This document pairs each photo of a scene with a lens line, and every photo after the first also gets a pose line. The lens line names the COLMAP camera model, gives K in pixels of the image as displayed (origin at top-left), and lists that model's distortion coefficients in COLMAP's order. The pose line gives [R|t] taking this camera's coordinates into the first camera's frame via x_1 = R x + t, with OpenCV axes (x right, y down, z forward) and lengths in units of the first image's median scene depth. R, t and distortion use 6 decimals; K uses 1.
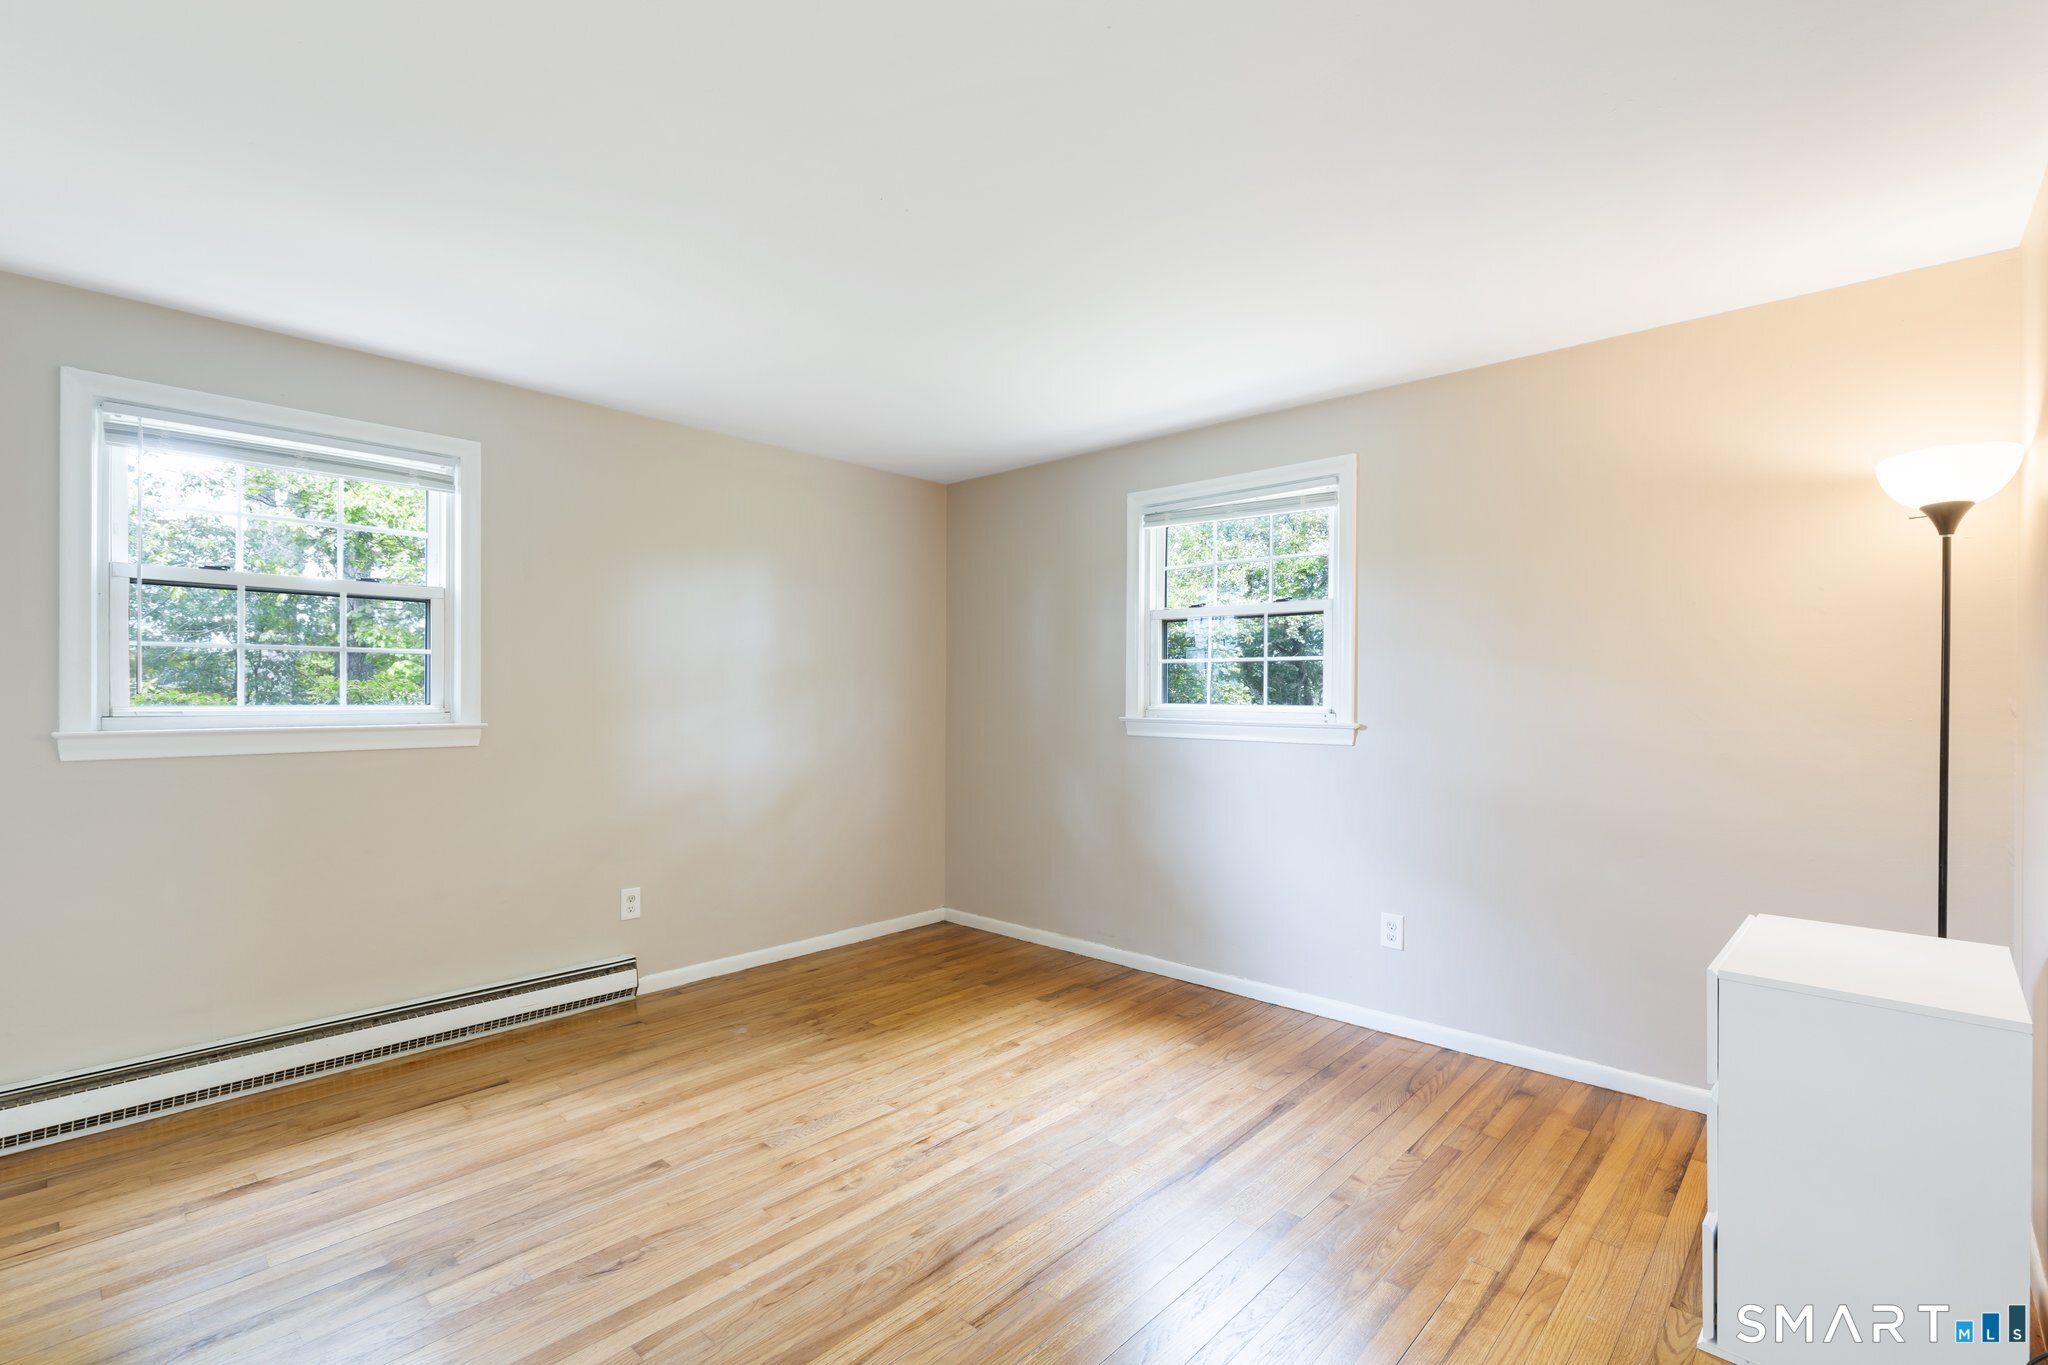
lens RADIAL K [[924.2, 0, 1031.3], [0, 924.2, 697.1], [0, 0, 1]] dist [0.003618, -0.001281]
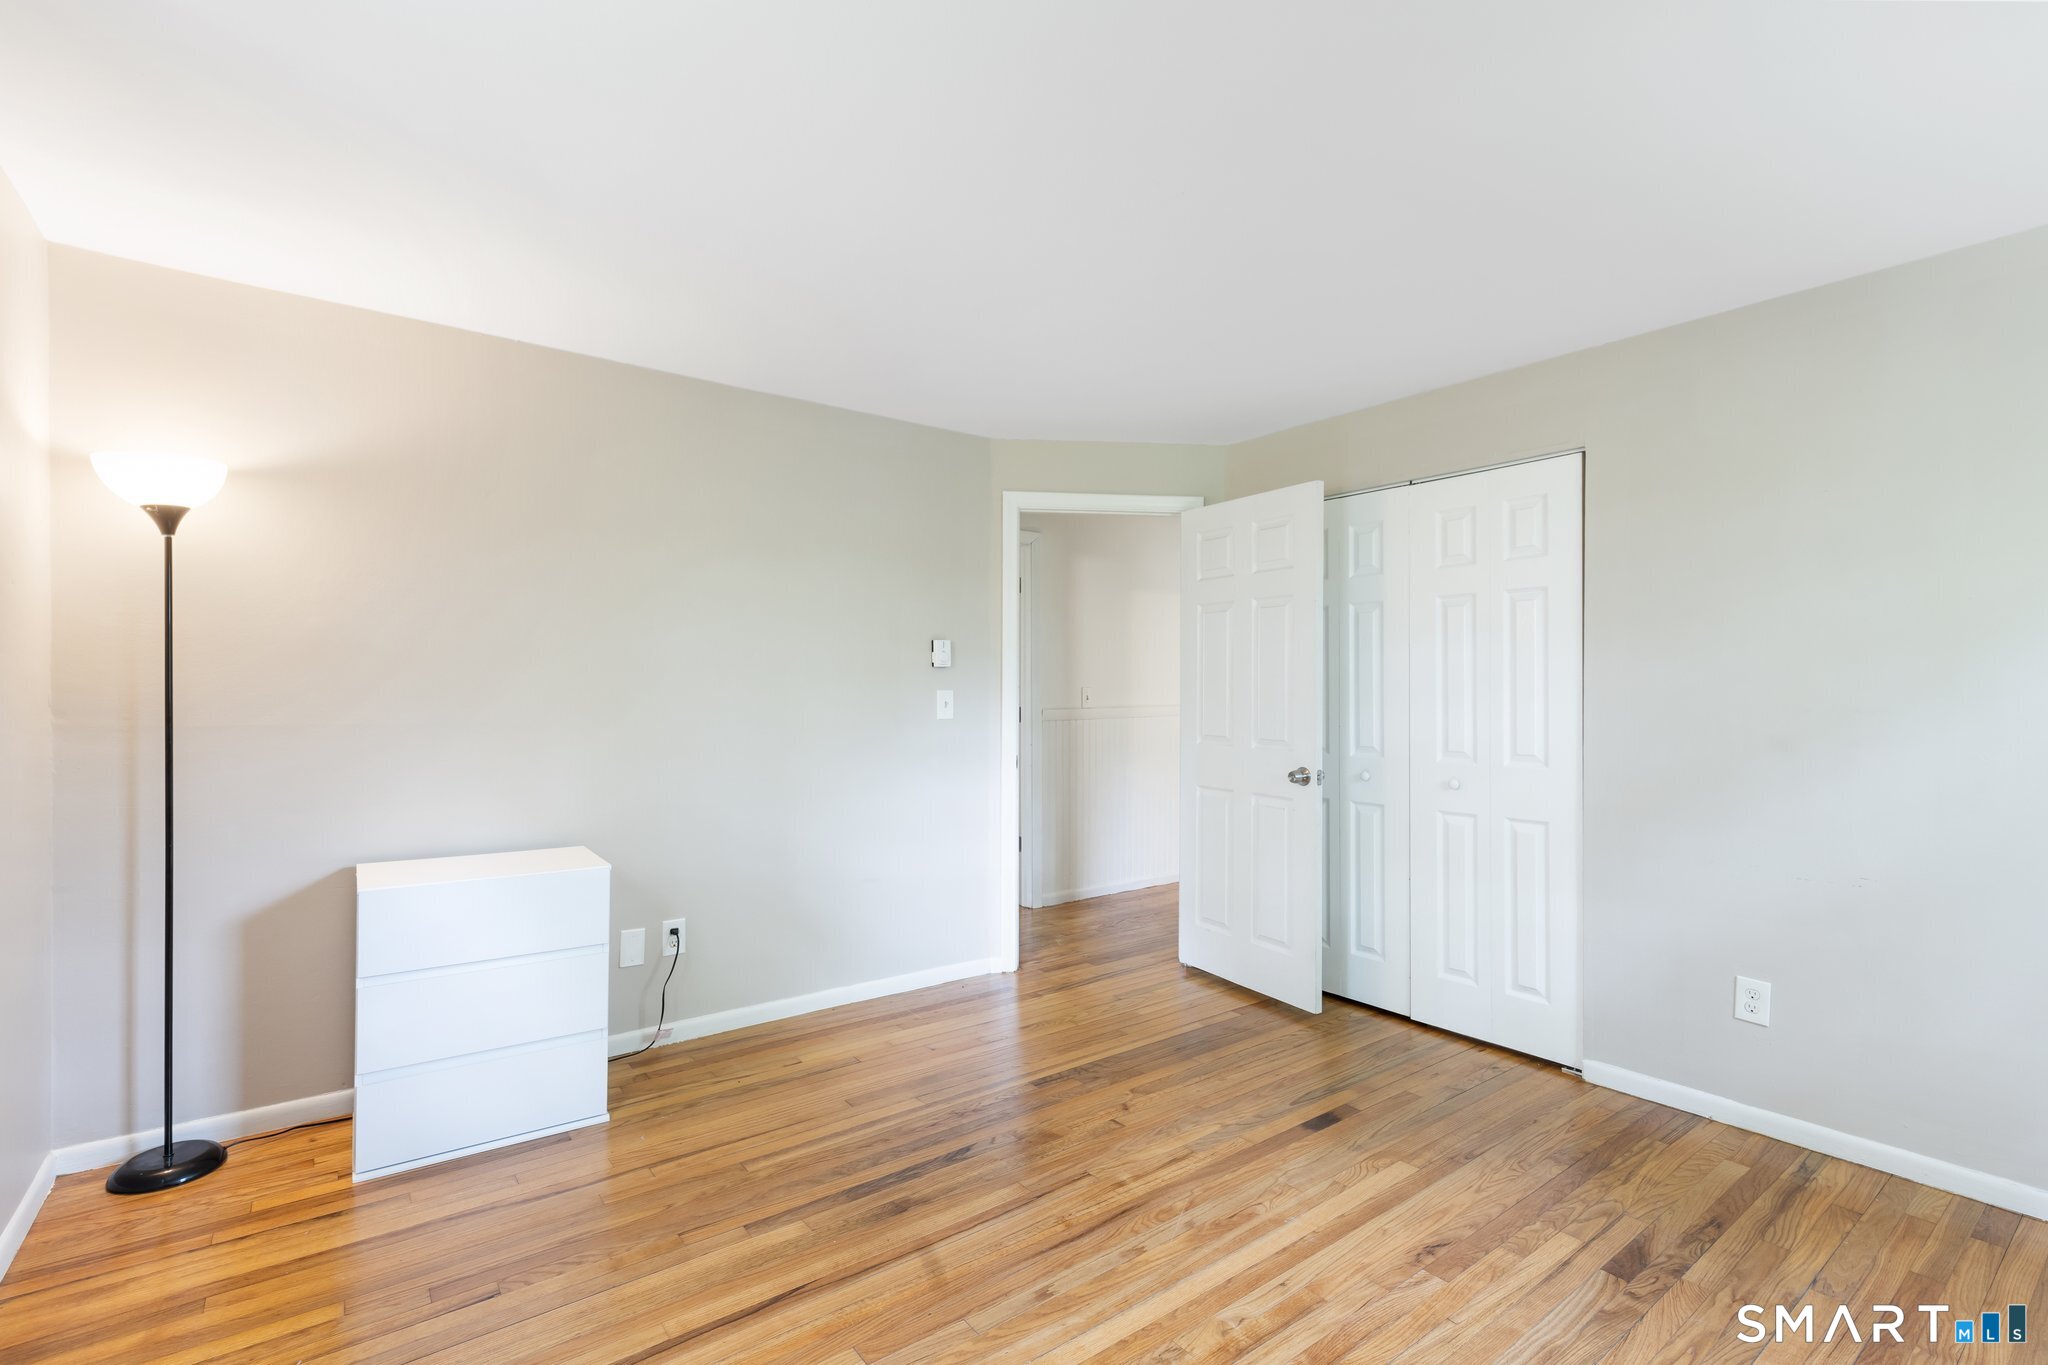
lens RADIAL K [[924.2, 0, 1024.5], [0, 924.2, 677.1], [0, 0, 1]] dist [0.003618, -0.001281]
pose [[-0.983532, -0.001834, 0.180723, -0.133068], [-0.001965, 0.999998, -0.000541, -0.010658], [-0.180722, -0.000888, -0.983534, 1.465858]]
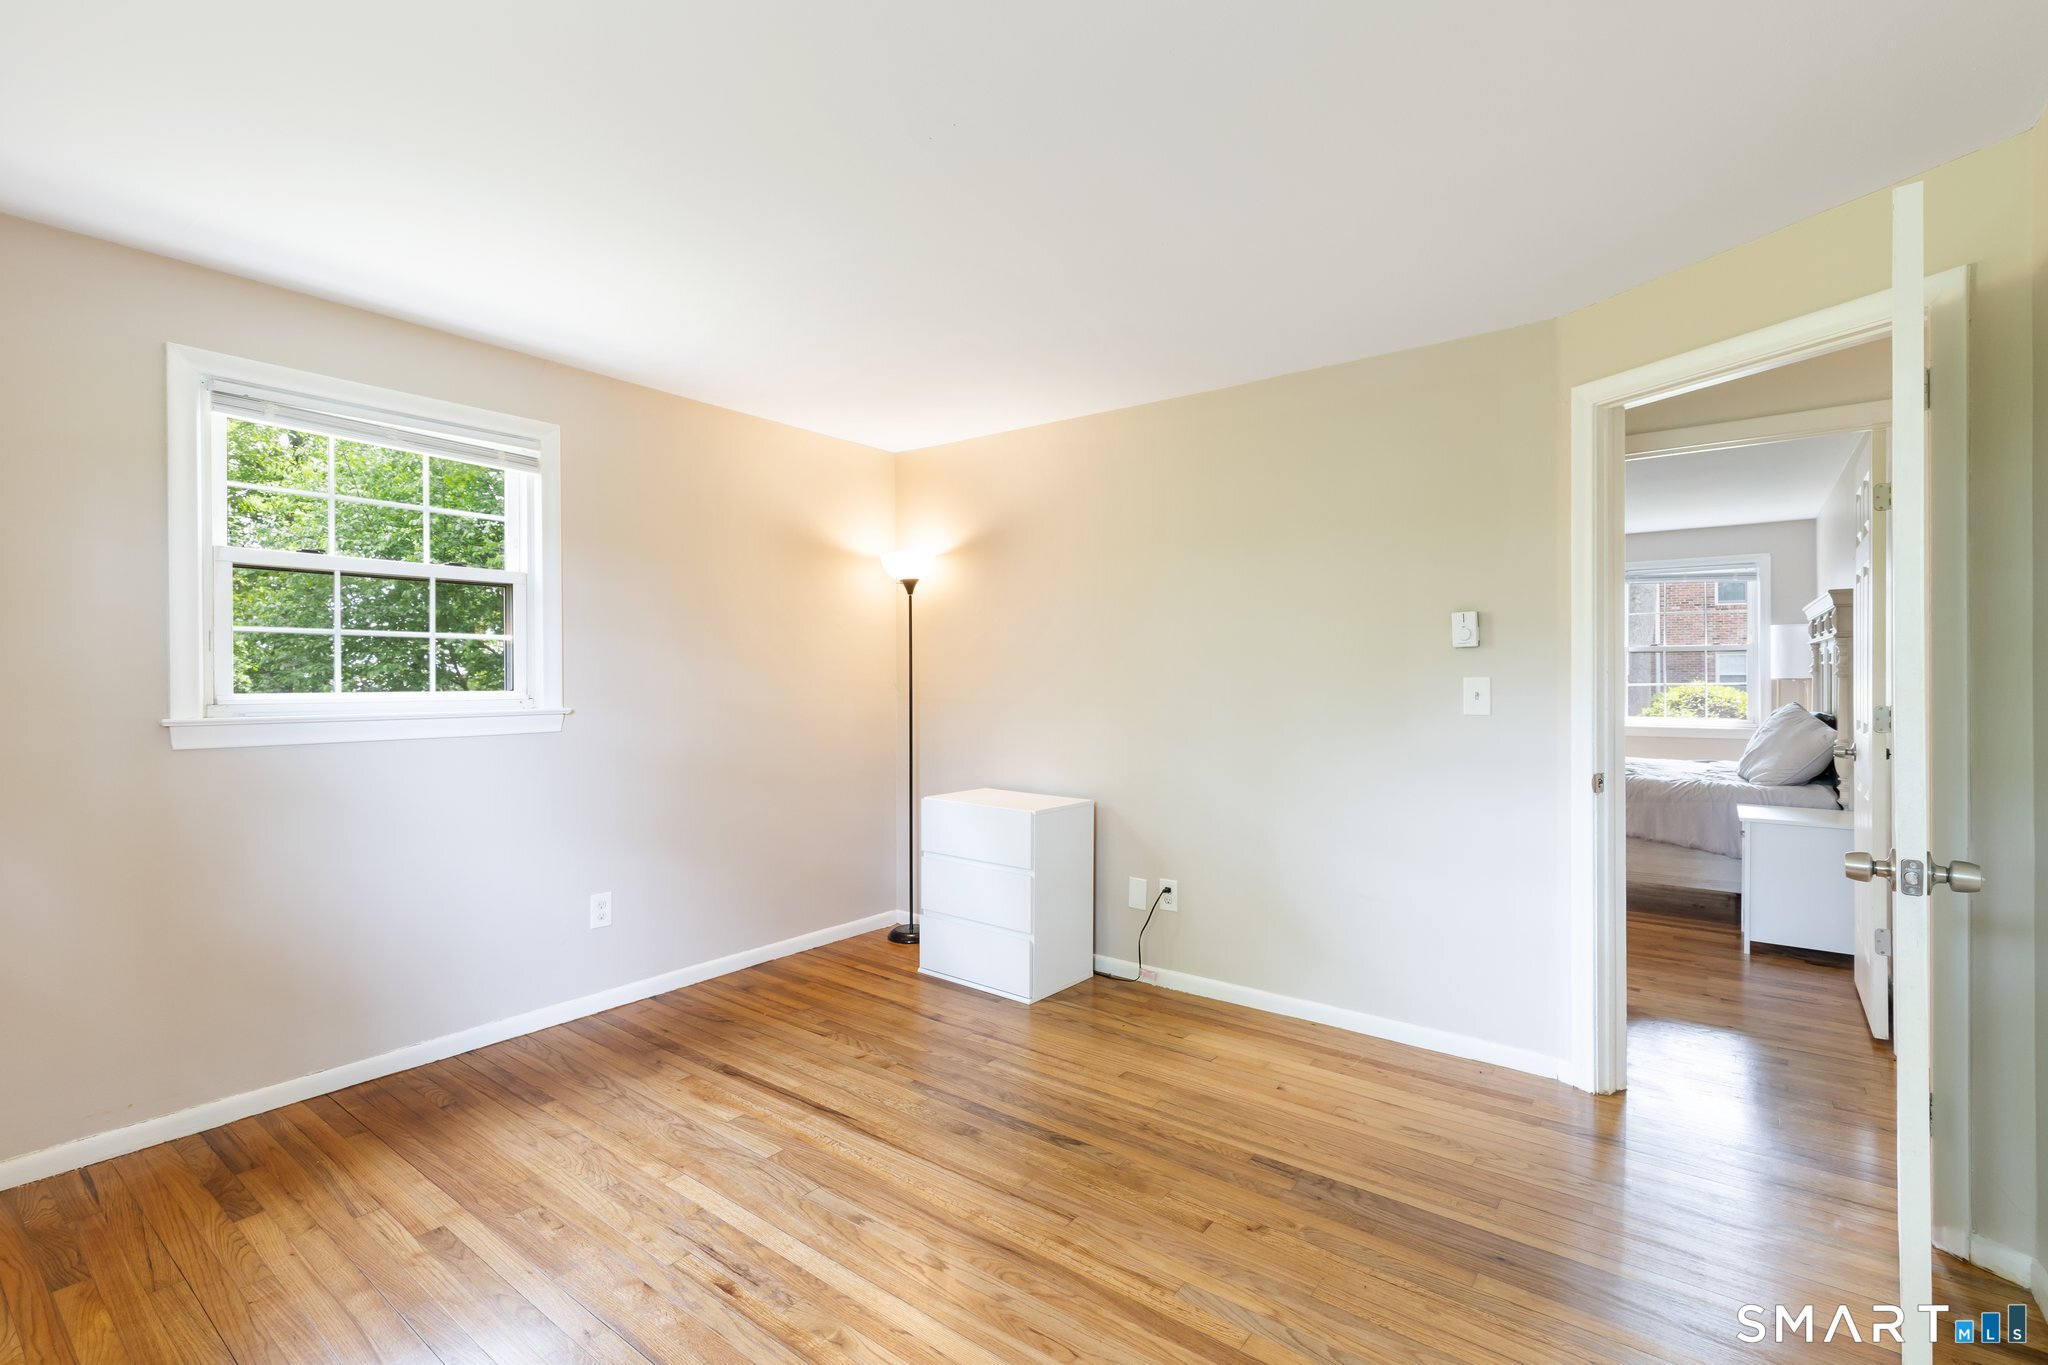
lens RADIAL K [[924.2, 0, 1005.2], [0, 924.2, 670.3], [0, 0, 1]] dist [0.003618, -0.001281]
pose [[-0.080107, 0.005292, 0.996772, -0.773465], [0.011355, 0.999926, -0.004396, -0.000441], [-0.996722, 0.010966, -0.080161, 0.747738]]
